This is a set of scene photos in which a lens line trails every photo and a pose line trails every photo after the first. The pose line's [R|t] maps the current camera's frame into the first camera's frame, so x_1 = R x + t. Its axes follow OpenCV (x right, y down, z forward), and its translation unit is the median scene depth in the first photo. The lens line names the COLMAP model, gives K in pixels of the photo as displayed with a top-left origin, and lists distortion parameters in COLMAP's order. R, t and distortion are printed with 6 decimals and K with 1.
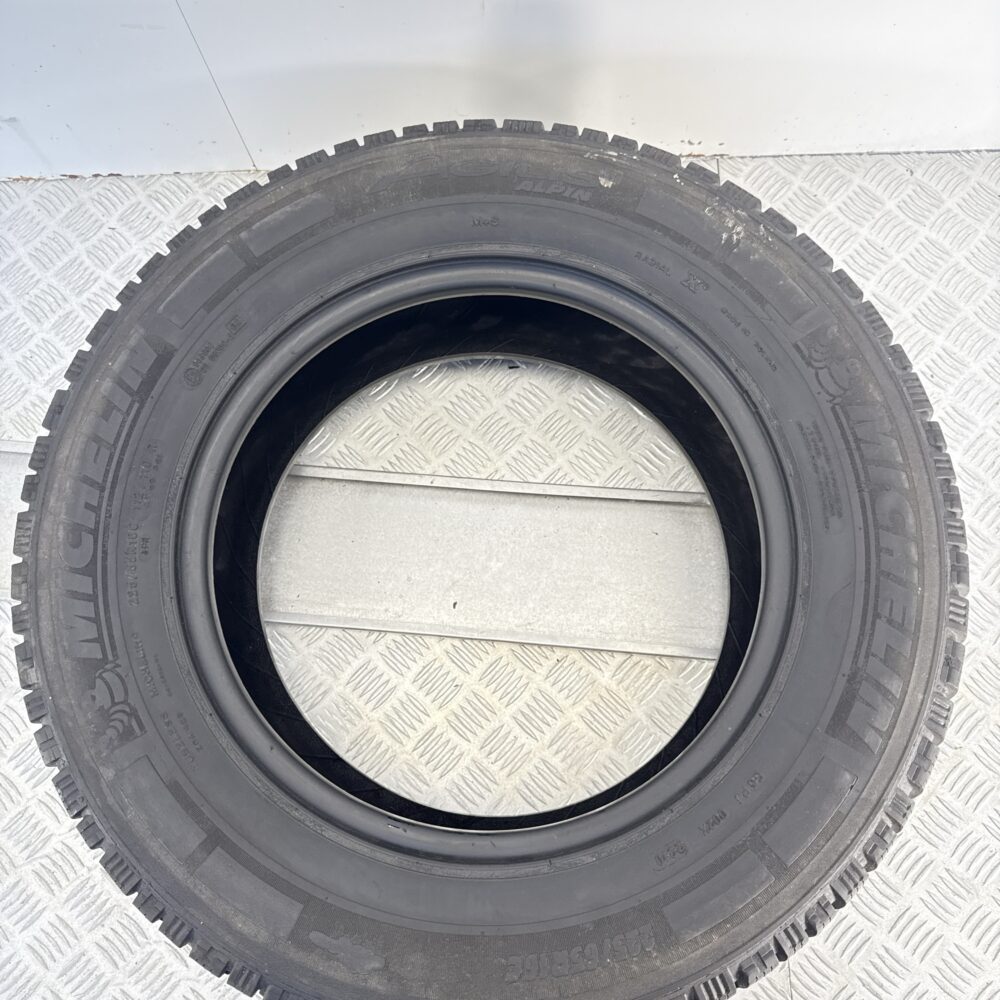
lens RADIAL K [[900.8, 0, 500.0], [0, 900.8, 500.0], [0, 0, 1]] dist [0.125295, -0.316933]
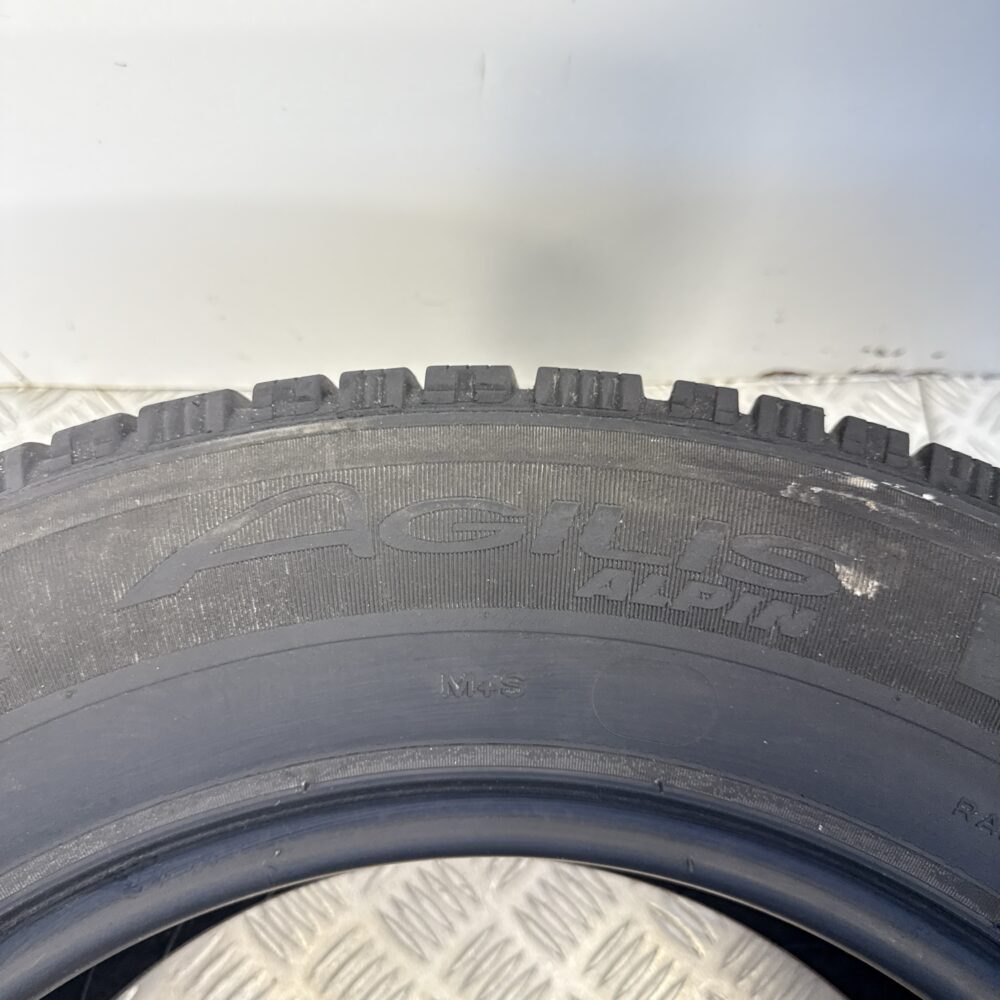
lens RADIAL K [[900.8, 0, 500.0], [0, 900.8, 500.0], [0, 0, 1]] dist [0.125295, -0.316933]
pose [[0.999631, 0.011920, 0.024410, -0.020944], [-0.009488, 0.995198, -0.097419, -0.364889], [-0.025454, 0.097152, 0.994944, 0.715891]]
